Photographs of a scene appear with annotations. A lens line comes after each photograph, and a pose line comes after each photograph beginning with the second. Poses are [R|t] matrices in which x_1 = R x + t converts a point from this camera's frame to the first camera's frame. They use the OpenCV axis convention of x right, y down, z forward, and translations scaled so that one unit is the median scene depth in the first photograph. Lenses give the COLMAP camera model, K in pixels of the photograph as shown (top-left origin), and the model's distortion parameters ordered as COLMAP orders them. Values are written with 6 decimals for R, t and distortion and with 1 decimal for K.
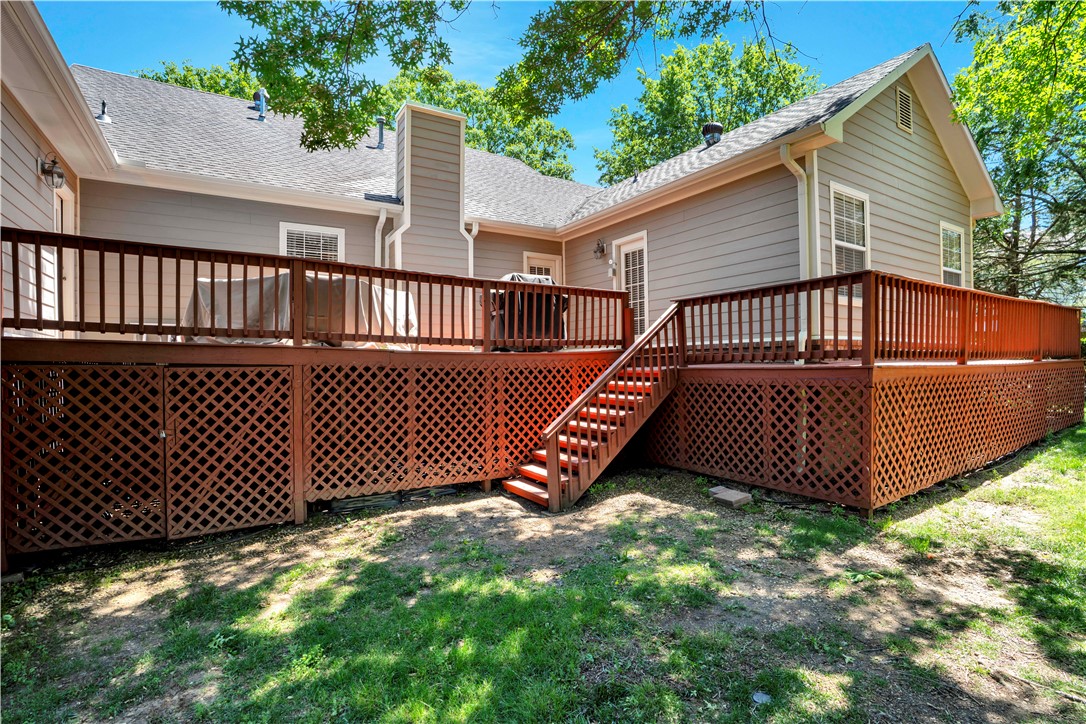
lens RADIAL K [[508.3, 0, 544.5], [0, 508.3, 365.9], [0, 0, 1]] dist [-0.046427, 0.013786]
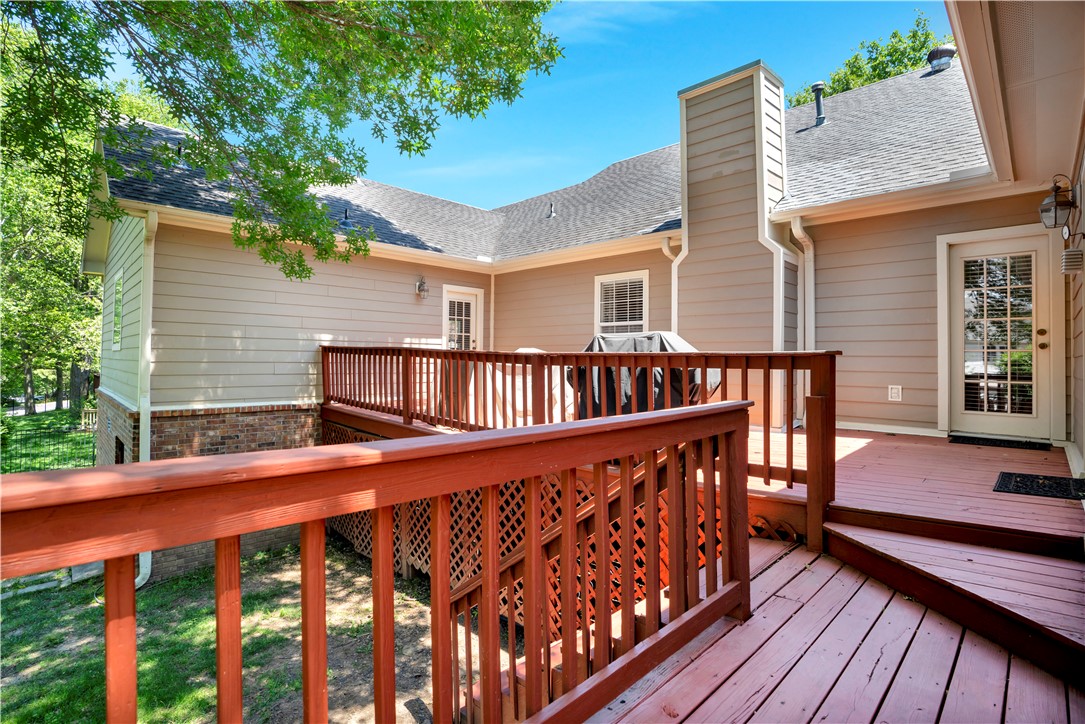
lens RADIAL K [[507.8, 0, 543.4], [0, 507.8, 361.7], [0, 0, 1]] dist [-0.046427, 0.013786]
pose [[0.226524, 0.008643, -0.973967, 0.550779], [-0.007660, 0.999946, 0.007092, -0.155222], [0.973975, 0.005854, 0.226578, 0.776706]]
